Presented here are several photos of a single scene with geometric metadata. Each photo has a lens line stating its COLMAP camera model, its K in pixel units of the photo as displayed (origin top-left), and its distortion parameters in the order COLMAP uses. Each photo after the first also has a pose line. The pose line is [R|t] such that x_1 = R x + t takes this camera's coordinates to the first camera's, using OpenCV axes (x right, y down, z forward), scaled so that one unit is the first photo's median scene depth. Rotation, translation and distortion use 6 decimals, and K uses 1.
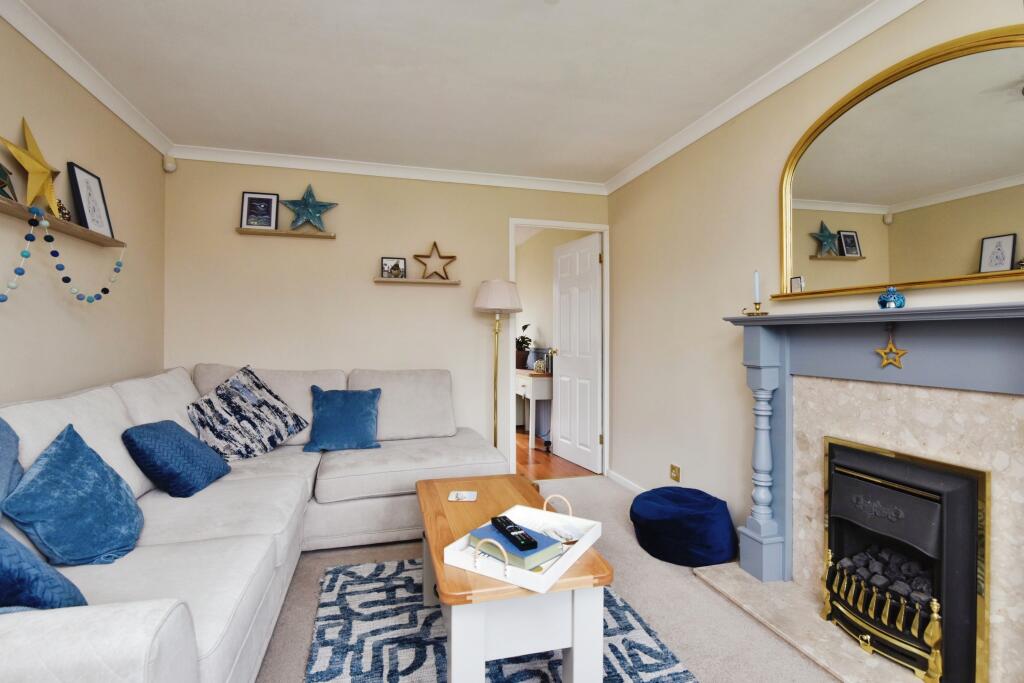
lens RADIAL K [[481.9, 0, 512.0], [0, 481.9, 341.5], [0, 0, 1]] dist [-0.004172, -0.007711]
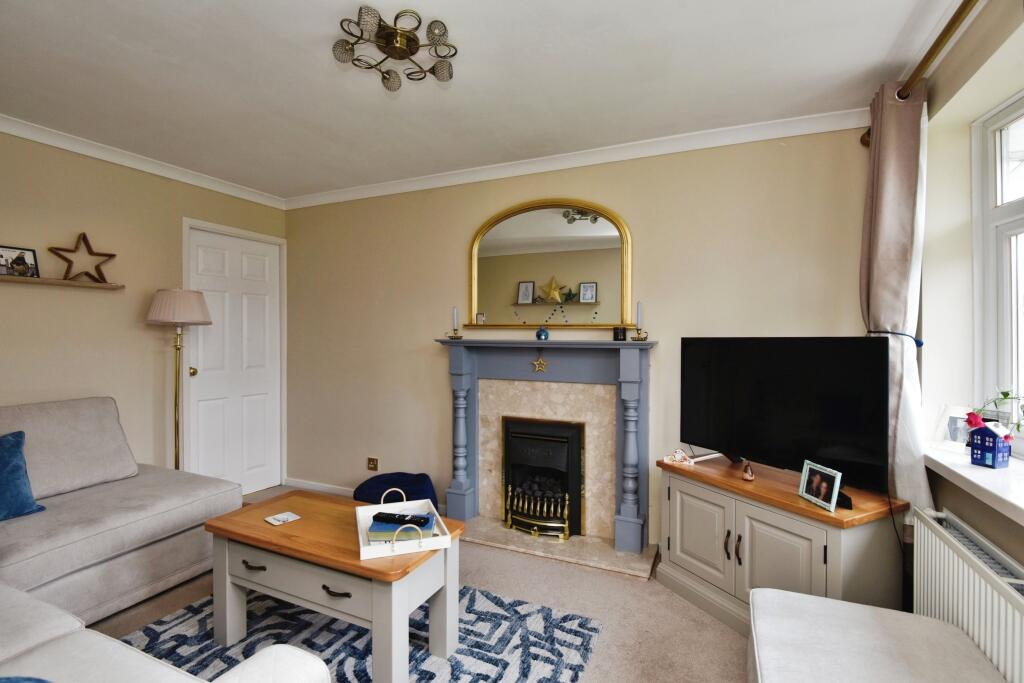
lens RADIAL K [[481.9, 0, 512.0], [0, 481.9, 341.5], [0, 0, 1]] dist [-0.004172, -0.007711]
pose [[0.635898, -0.011271, 0.771691, -0.510236], [0.002722, 0.999920, 0.012361, -0.064130], [-0.771769, -0.005760, 0.635877, -0.037792]]
